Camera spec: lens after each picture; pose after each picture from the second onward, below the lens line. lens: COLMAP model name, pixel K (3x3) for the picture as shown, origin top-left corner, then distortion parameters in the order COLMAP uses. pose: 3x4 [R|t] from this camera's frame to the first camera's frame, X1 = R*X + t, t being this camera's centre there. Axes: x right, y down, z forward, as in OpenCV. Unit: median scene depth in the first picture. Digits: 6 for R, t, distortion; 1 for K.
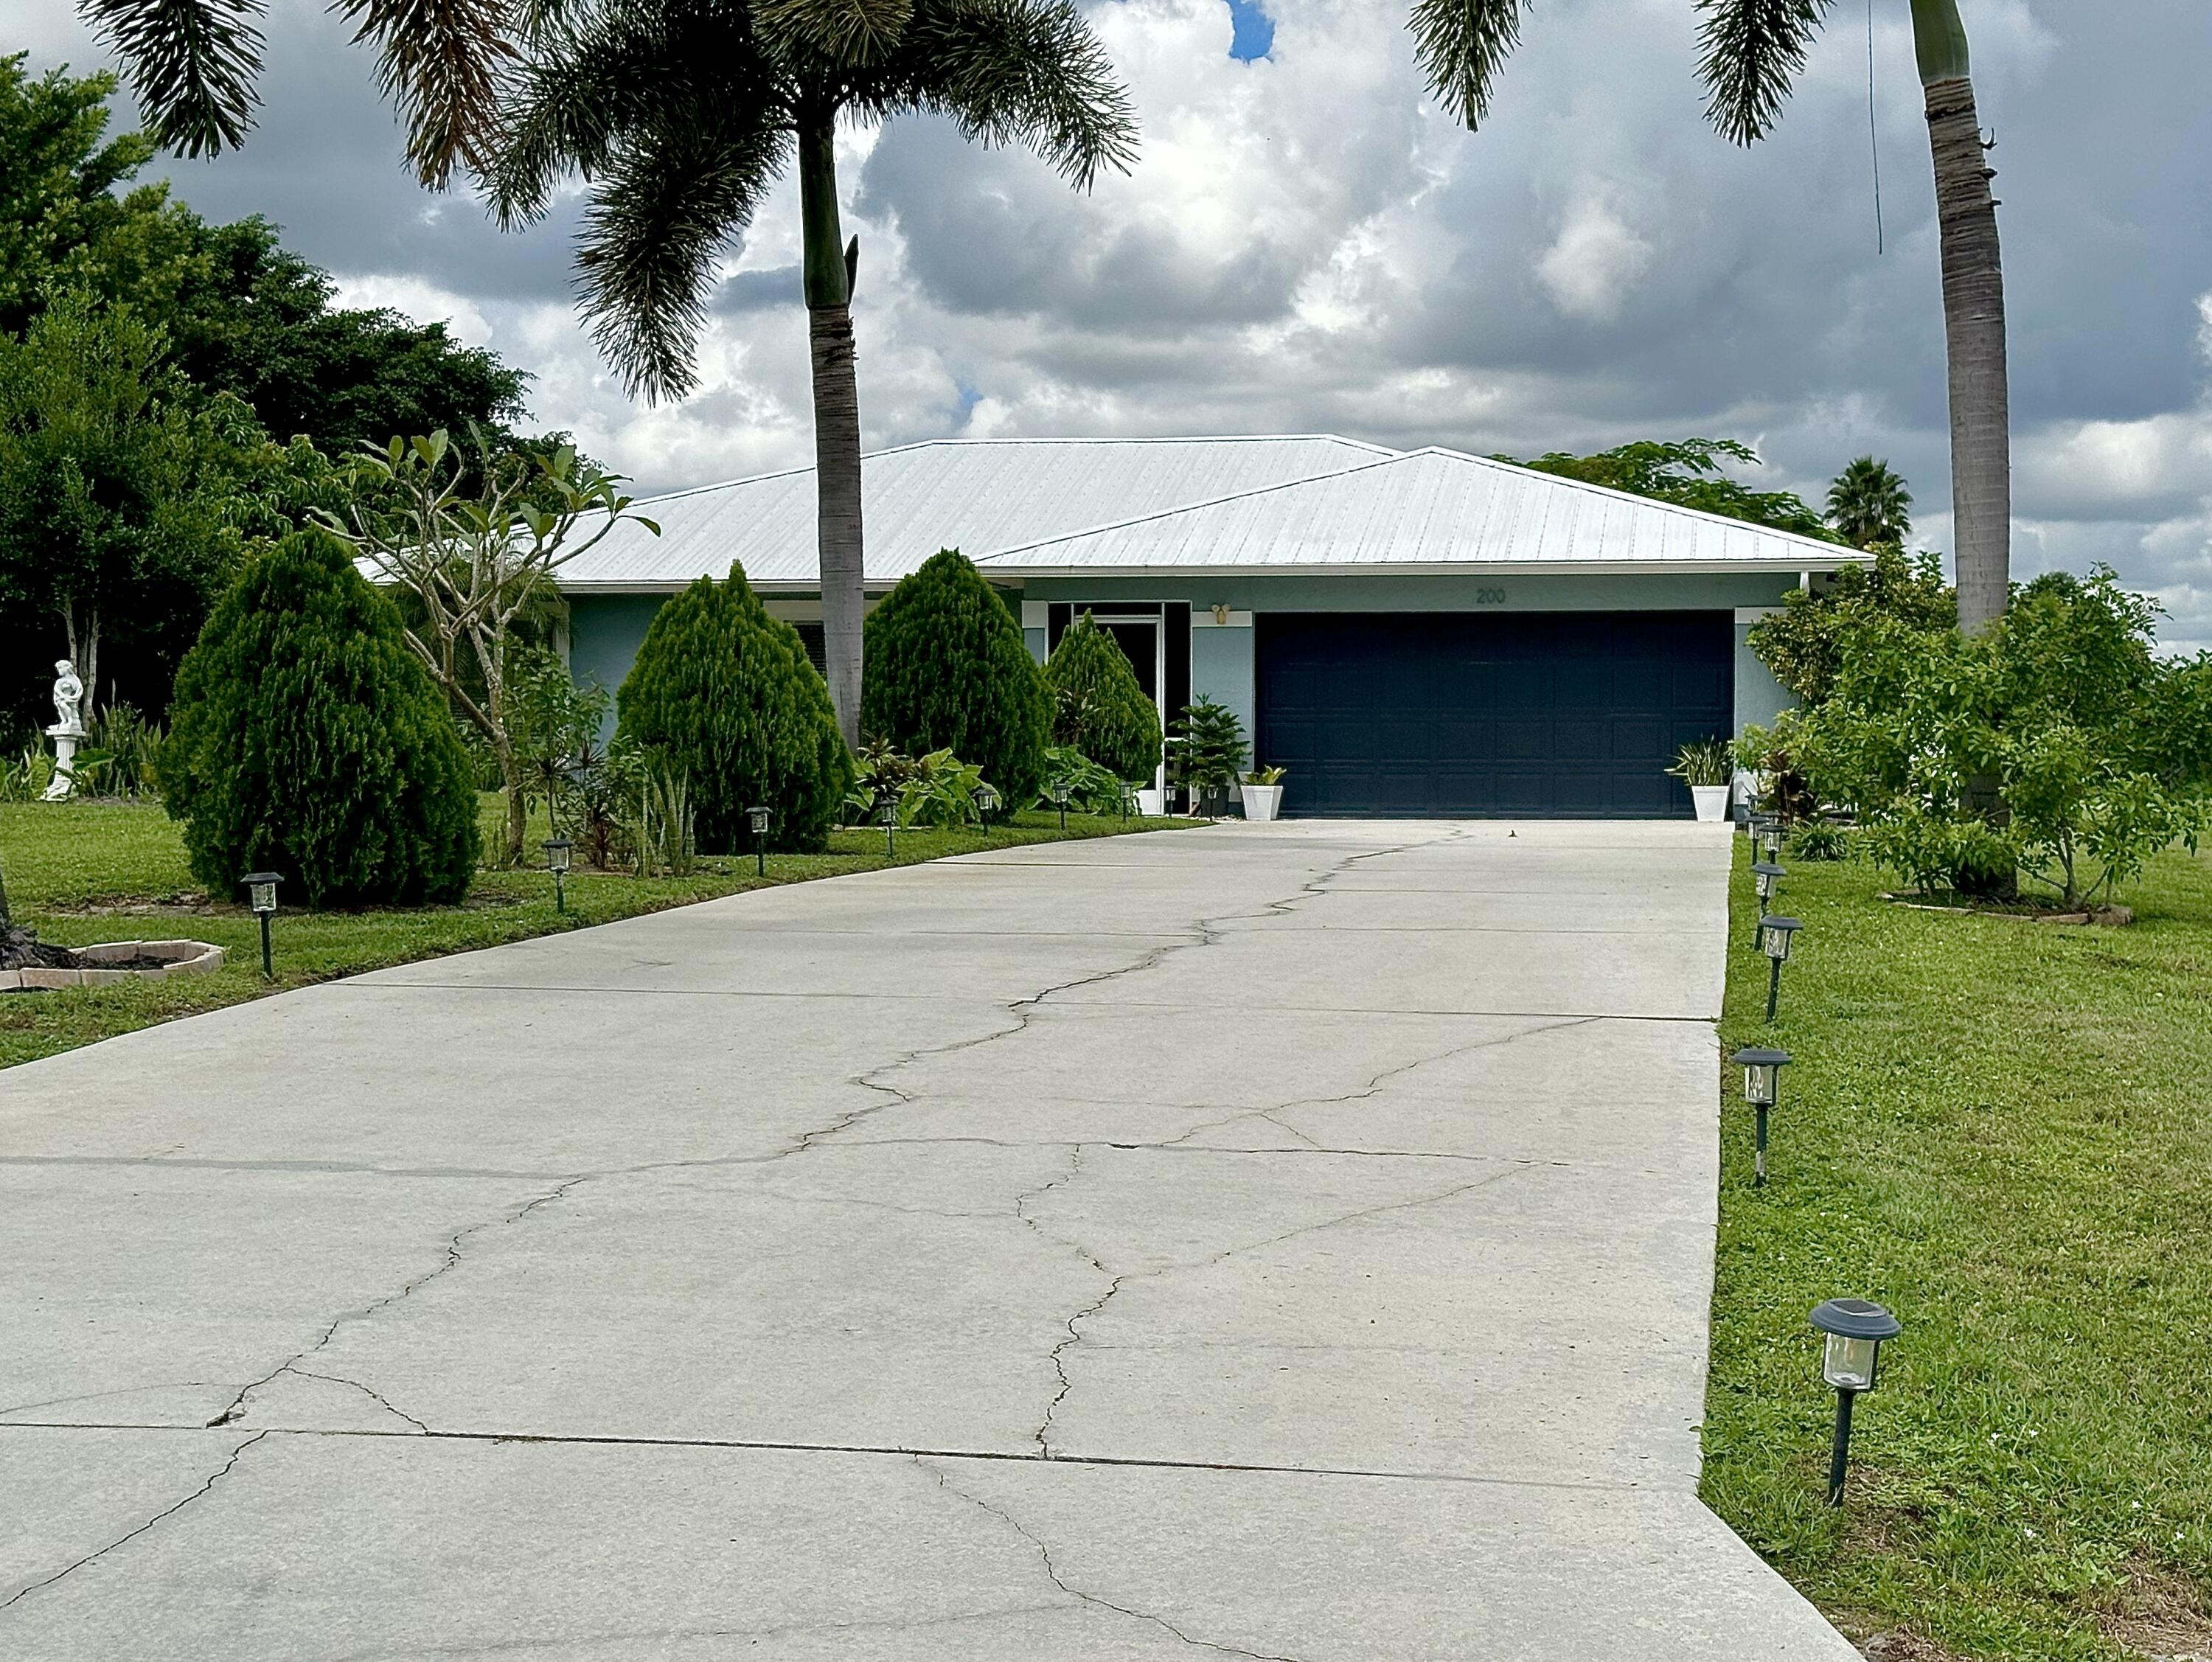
lens RADIAL K [[3561.8, 0, 1106.0], [0, 3561.8, 831.0], [0, 0, 1]] dist [0.032879, -0.103770]
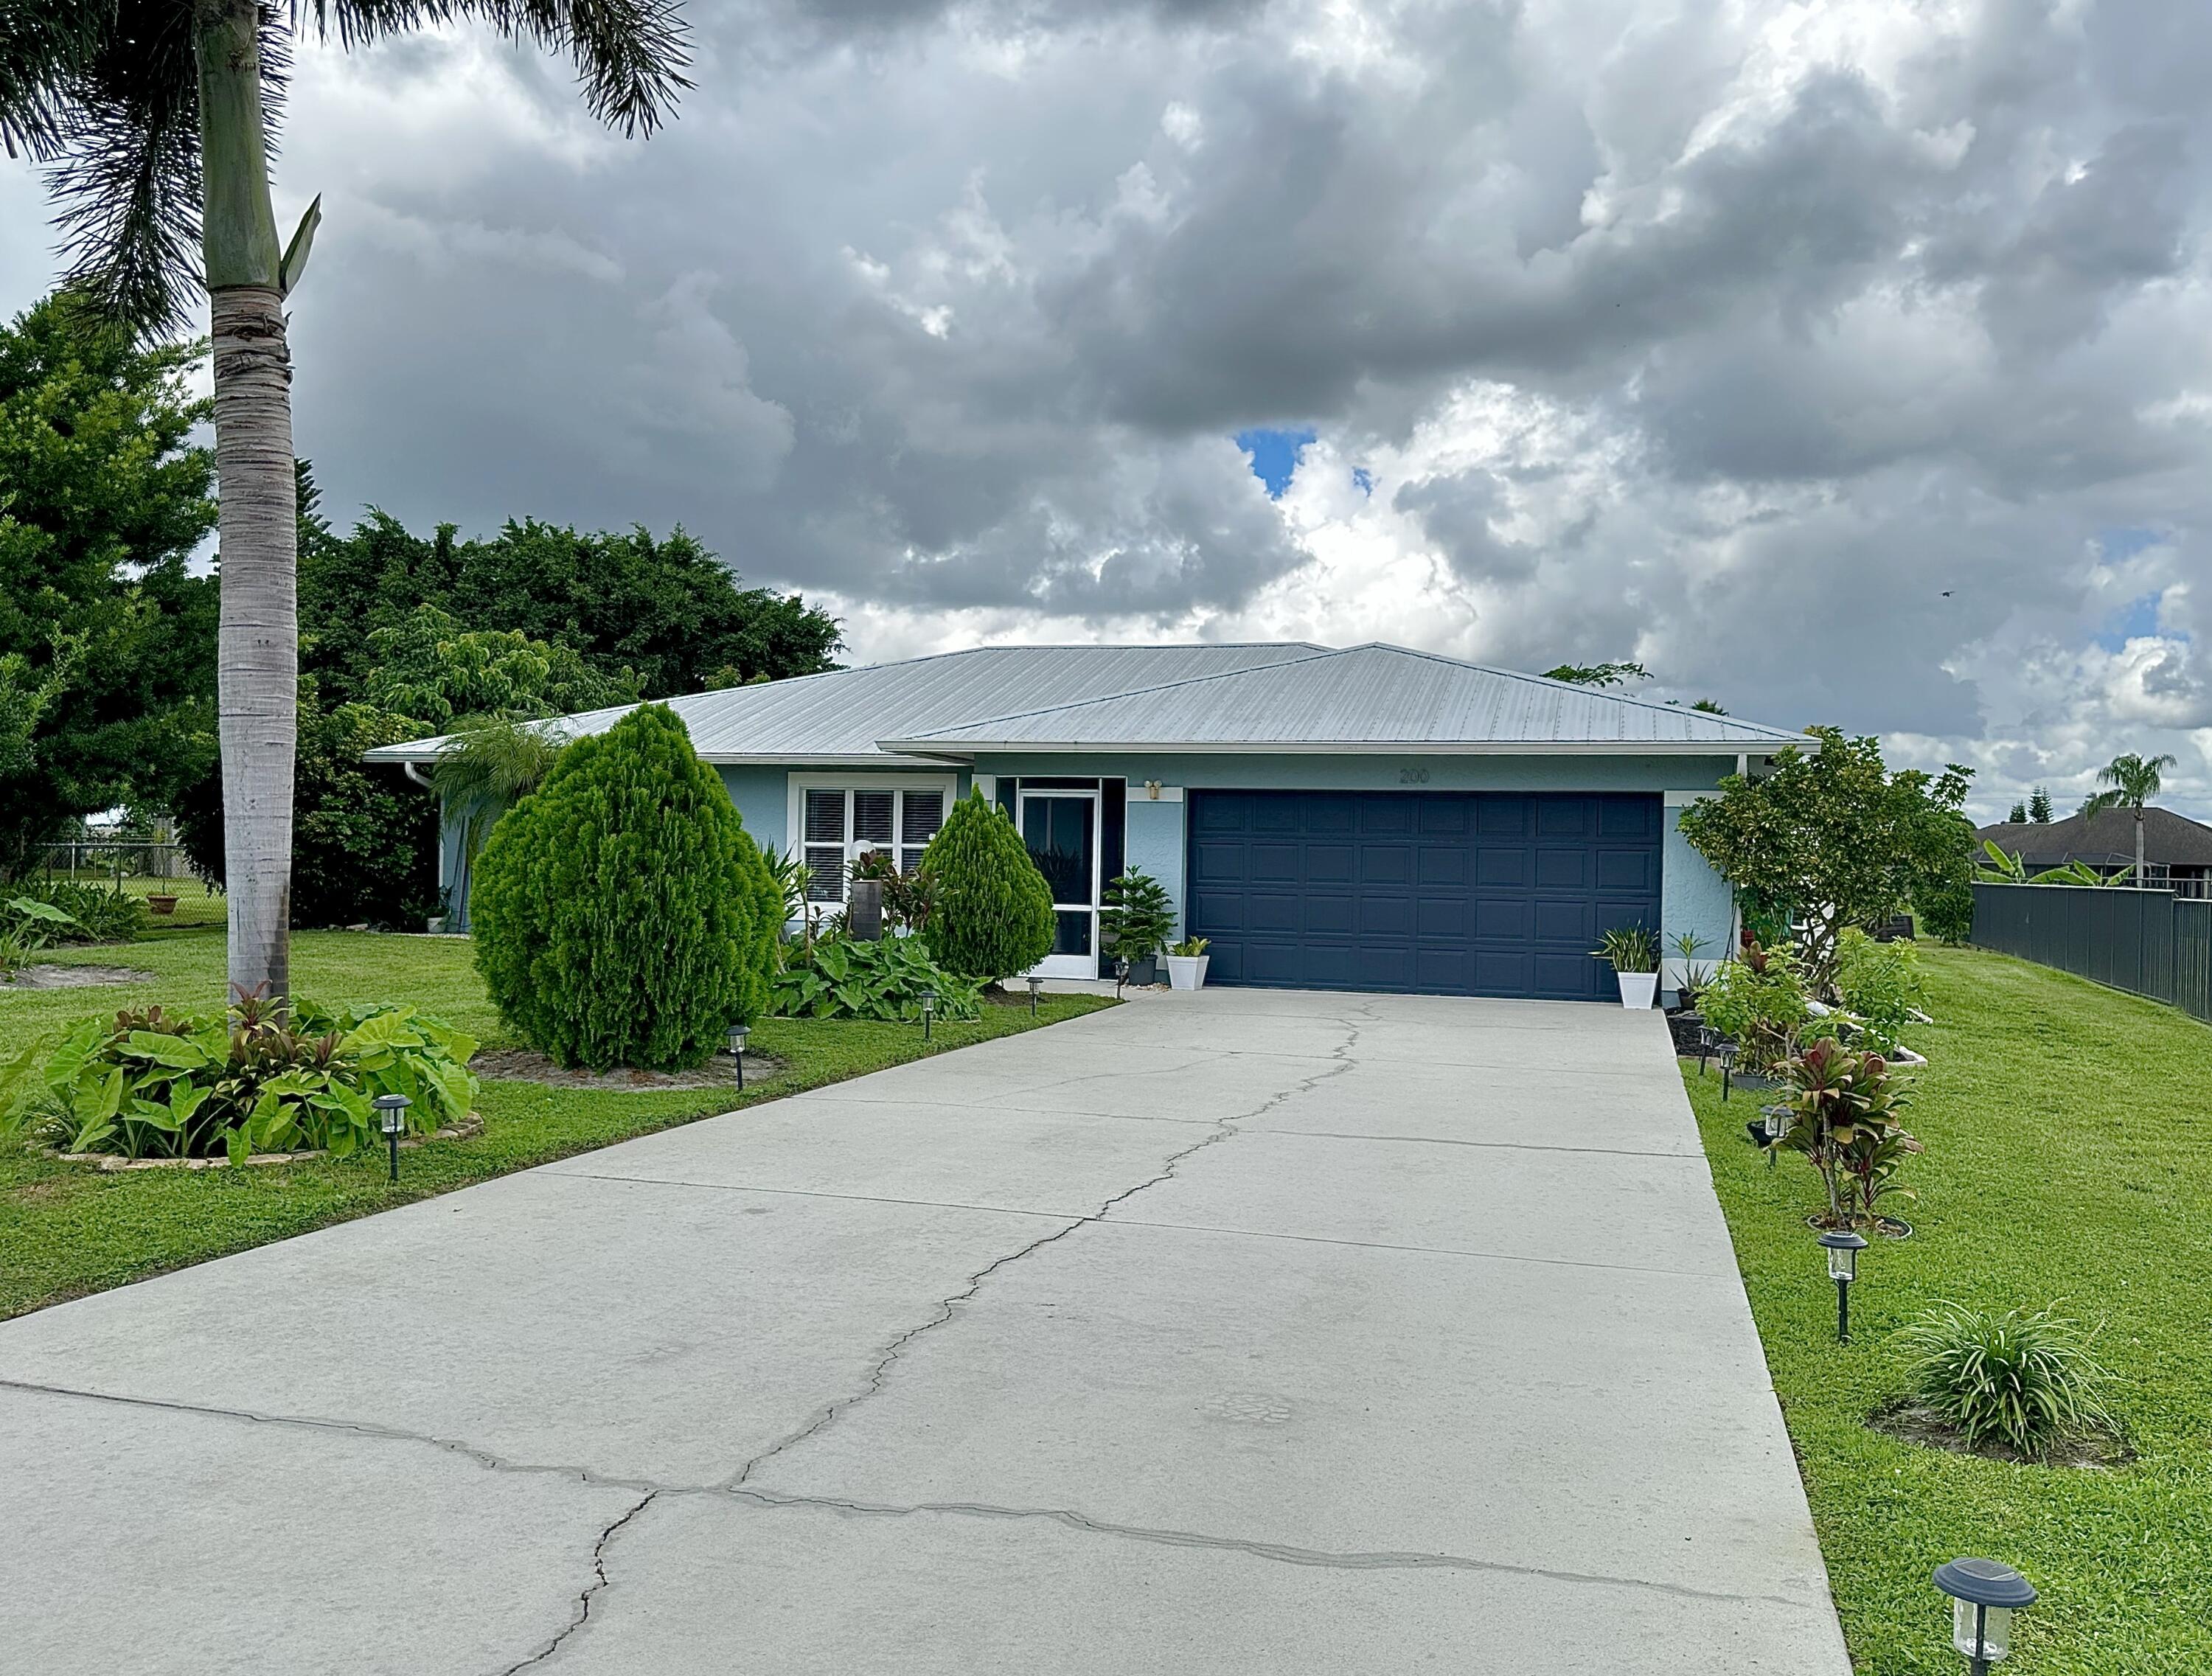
lens RADIAL K [[1712.9, 0, 1106.0], [0, 1712.9, 838.0], [0, 0, 1]] dist [0.000224, -0.003458]
pose [[0.993414, 0.017526, -0.113231, 0.095344], [-0.020915, 0.999366, -0.028813, -0.040545], [0.112654, 0.030992, 0.993151, 0.635889]]
